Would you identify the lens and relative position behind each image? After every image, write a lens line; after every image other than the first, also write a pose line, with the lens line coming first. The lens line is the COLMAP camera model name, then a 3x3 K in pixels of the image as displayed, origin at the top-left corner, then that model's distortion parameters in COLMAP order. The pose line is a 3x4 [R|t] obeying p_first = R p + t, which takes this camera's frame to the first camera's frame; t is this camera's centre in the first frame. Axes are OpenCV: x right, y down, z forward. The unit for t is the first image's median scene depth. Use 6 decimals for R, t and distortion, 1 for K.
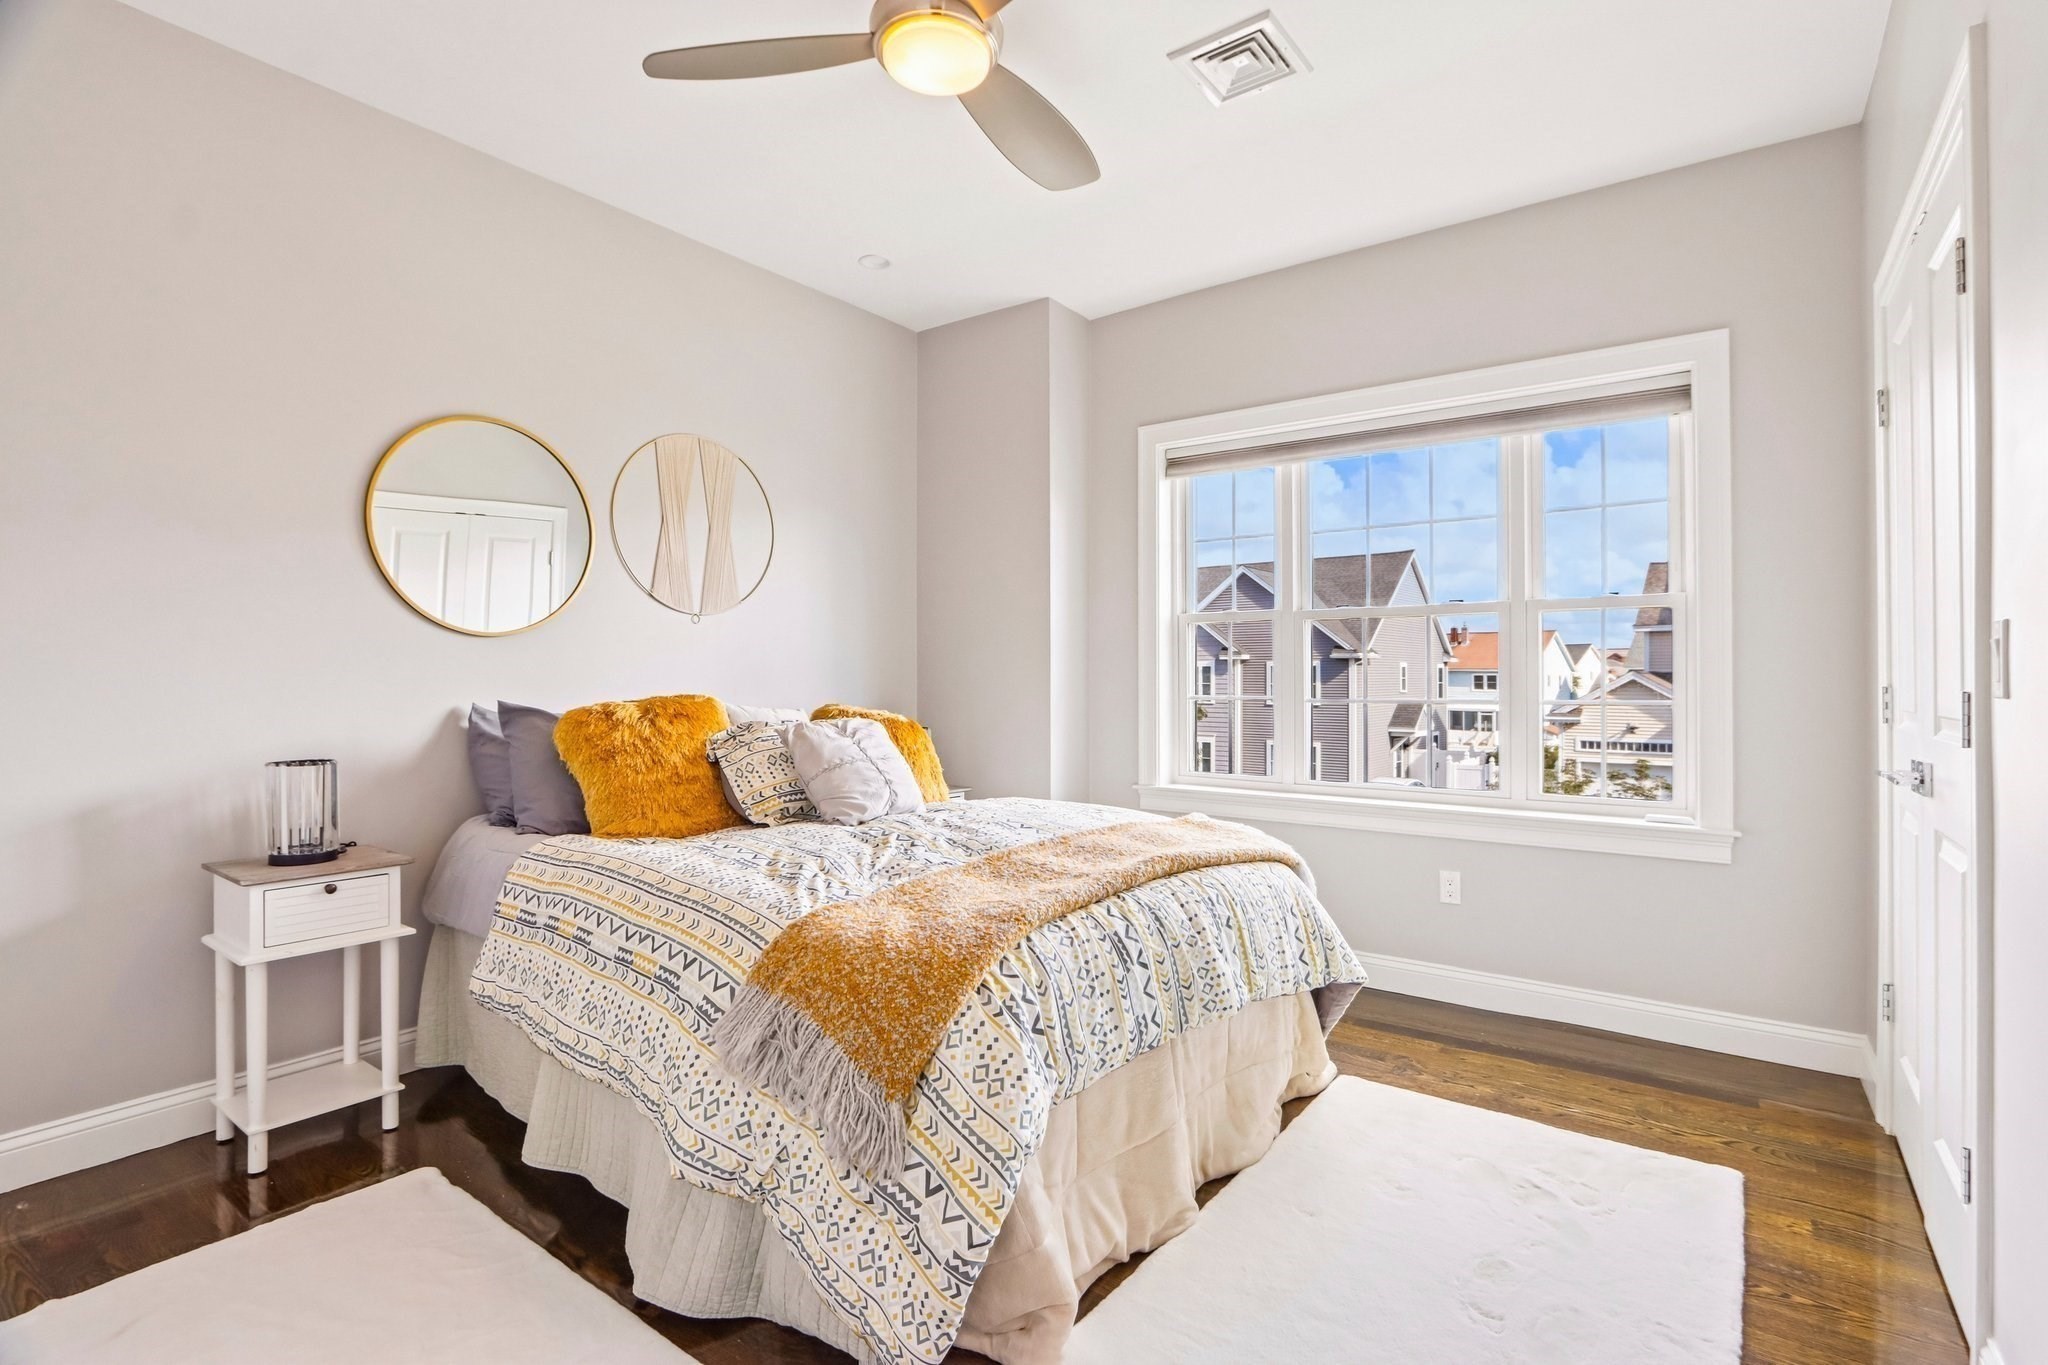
lens RADIAL K [[963.4, 0, 1024.0], [0, 963.4, 682.5], [0, 0, 1]] dist [-0.001087, -0.000148]
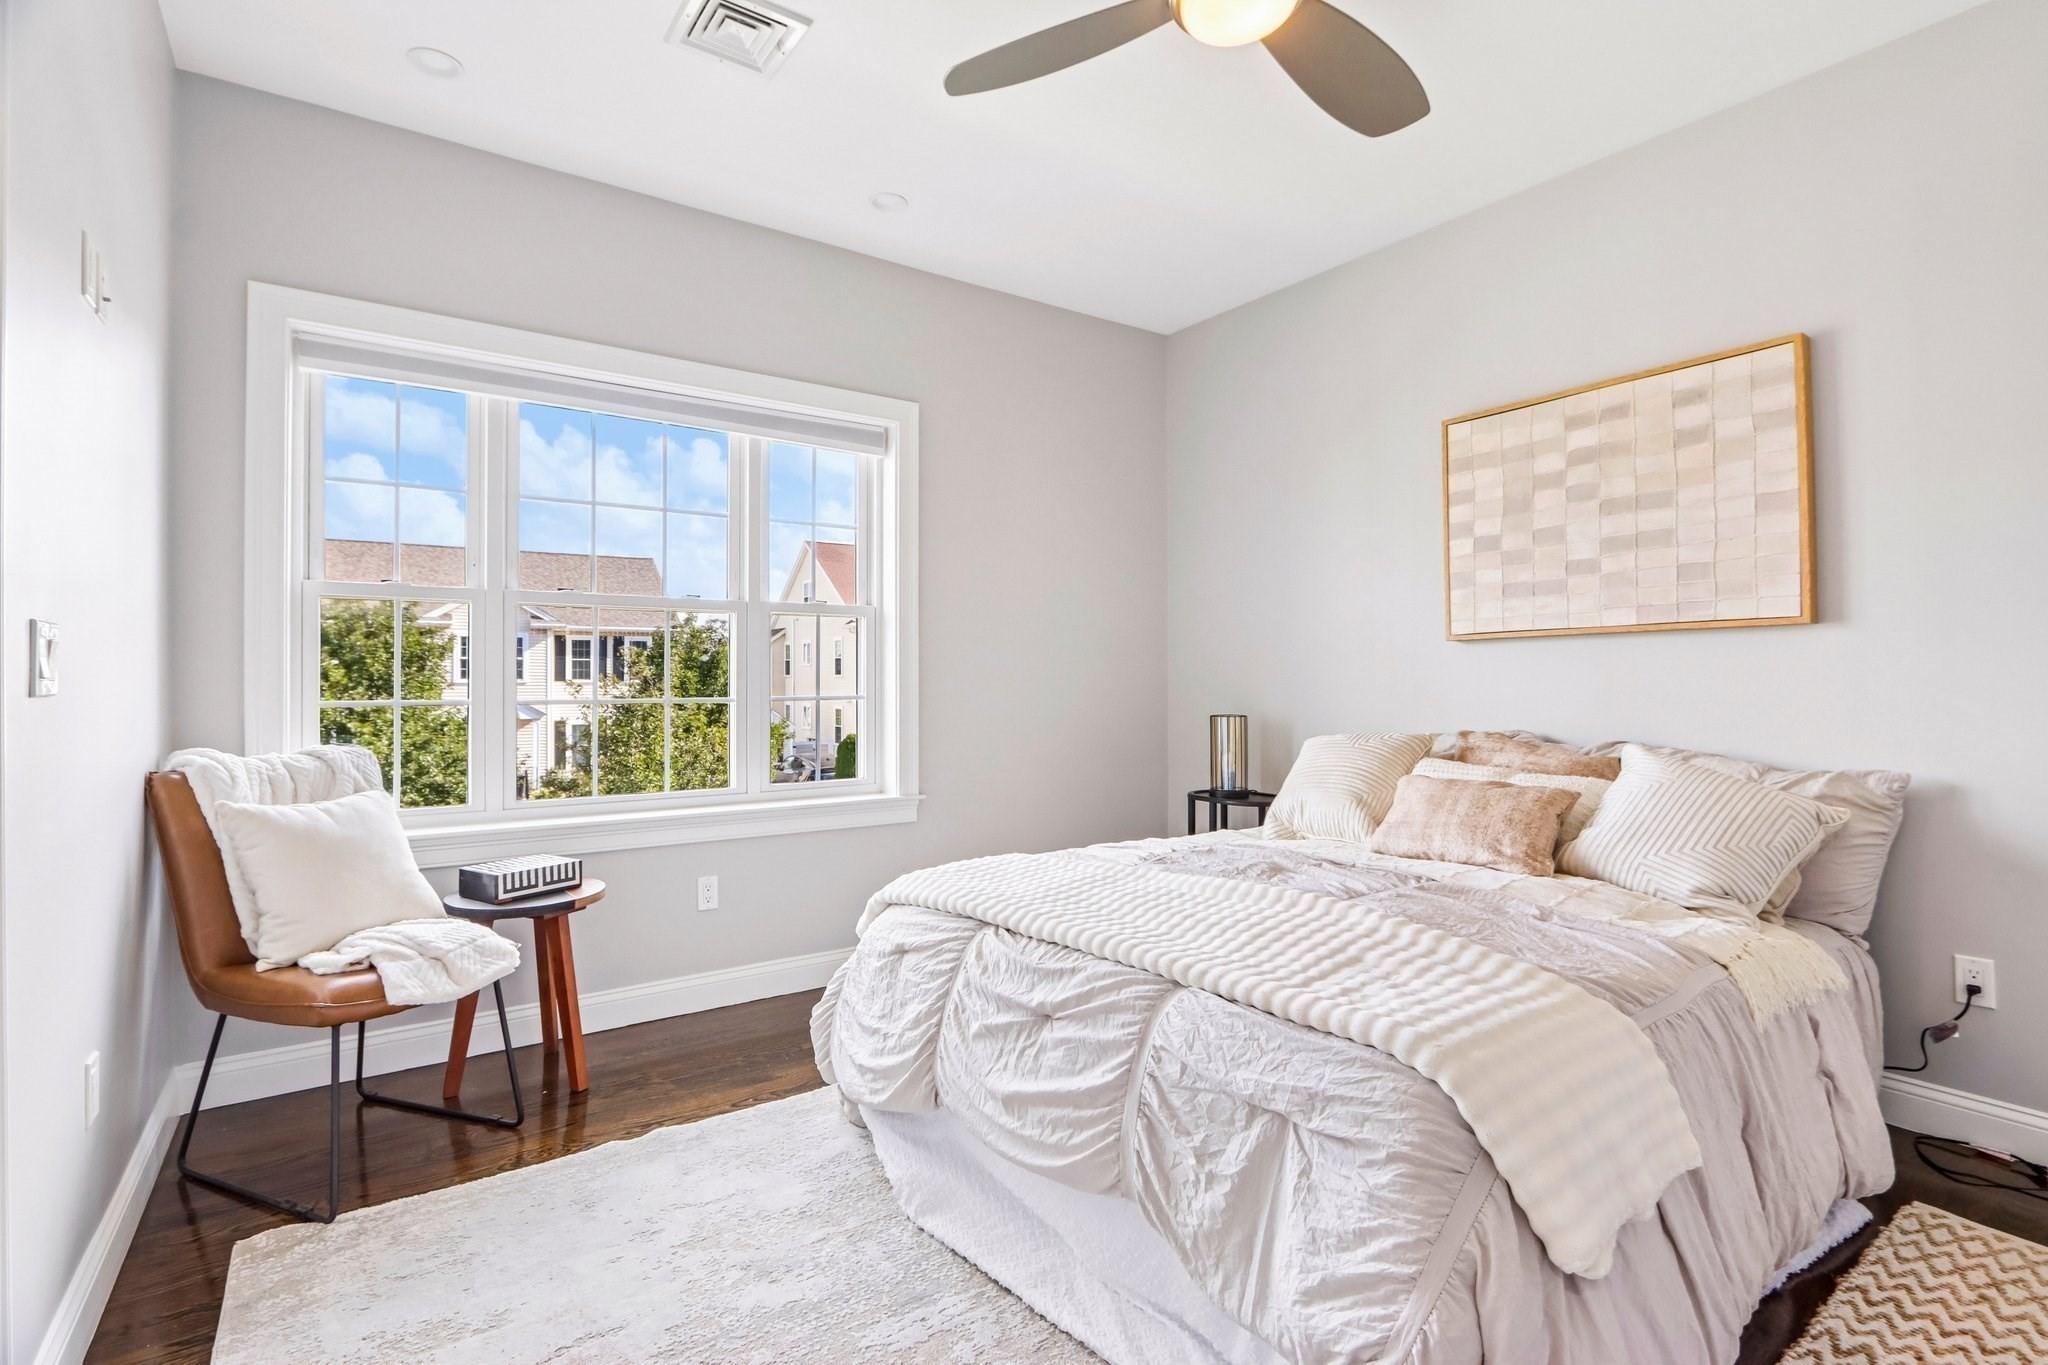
lens RADIAL K [[963.4, 0, 1024.0], [0, 963.4, 682.5], [0, 0, 1]] dist [-0.001087, -0.000148]
pose [[0.324072, 0.001130, 0.946032, -0.370128], [0.015738, 0.999854, -0.006585, 0.013113], [-0.945902, 0.017022, 0.324007, 0.385300]]
